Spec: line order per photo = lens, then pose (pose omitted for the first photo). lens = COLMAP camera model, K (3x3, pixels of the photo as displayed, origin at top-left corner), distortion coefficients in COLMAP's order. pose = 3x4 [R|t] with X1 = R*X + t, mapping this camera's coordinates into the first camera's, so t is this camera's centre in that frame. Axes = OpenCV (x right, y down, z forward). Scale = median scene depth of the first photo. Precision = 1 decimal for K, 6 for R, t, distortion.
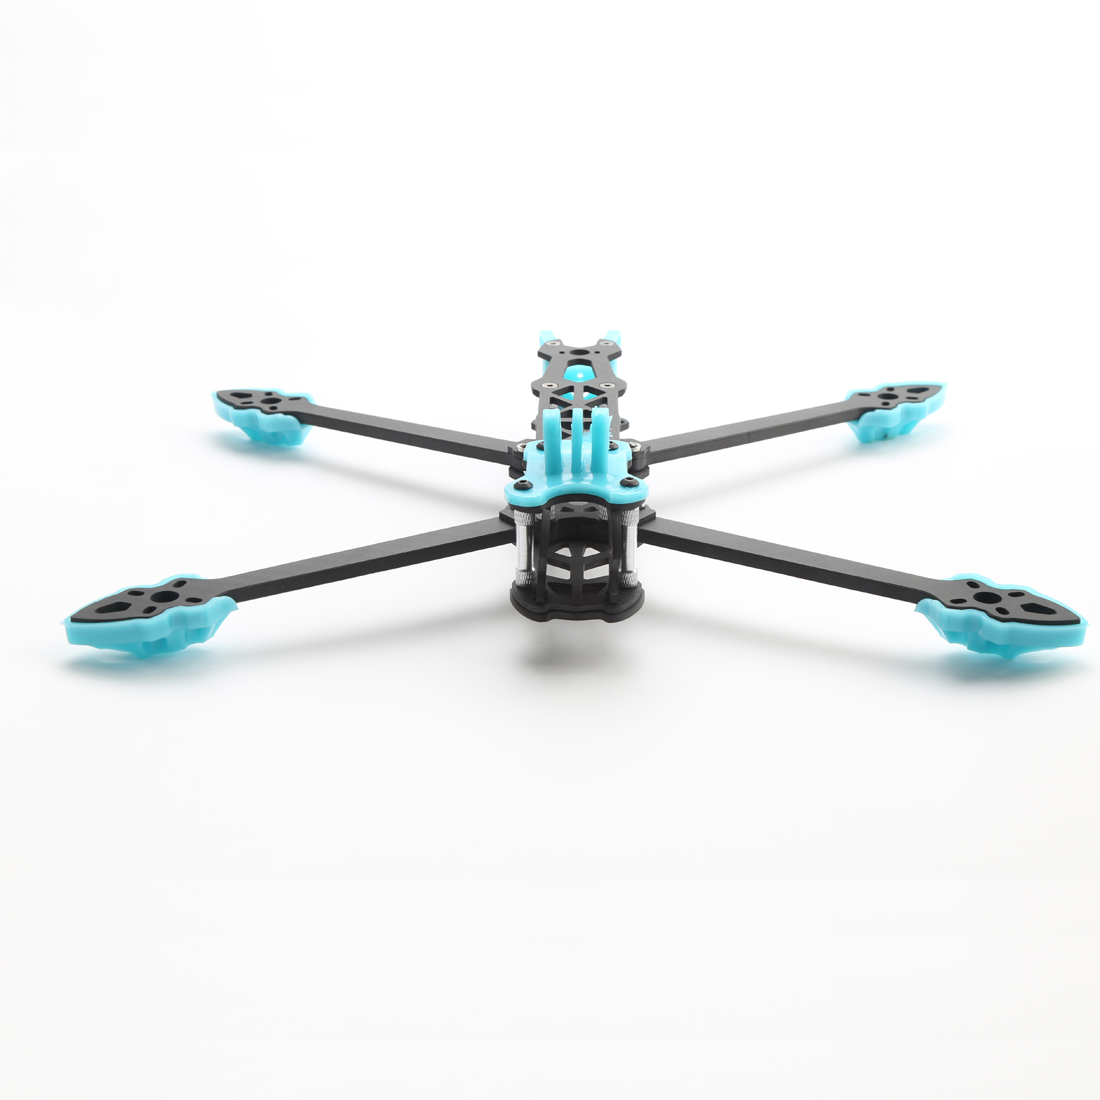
lens RADIAL K [[1694.2, 0, 554.8], [0, 1694.2, 551.9], [0, 0, 1]] dist [0.091747, 0.000000]
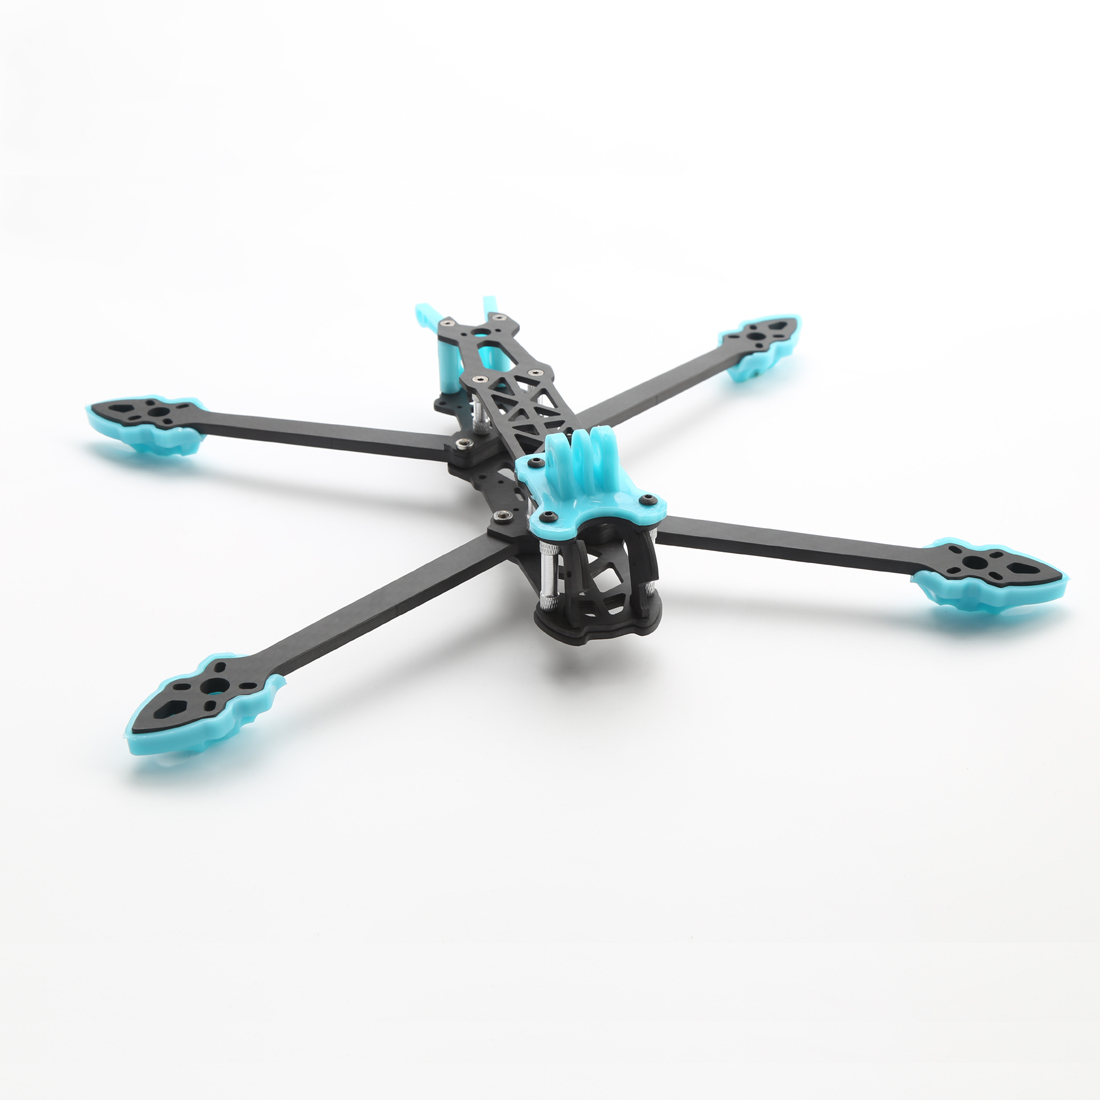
lens RADIAL K [[1631.5, 0, 548.1], [0, 1631.5, 551.8], [0, 0, 1]] dist [0.056503, 0.000000]
pose [[0.955129, -0.146511, 0.257418, -0.249356], [0.111101, 0.982853, 0.147163, -0.148259], [-0.274565, -0.111960, 0.955028, 0.063506]]
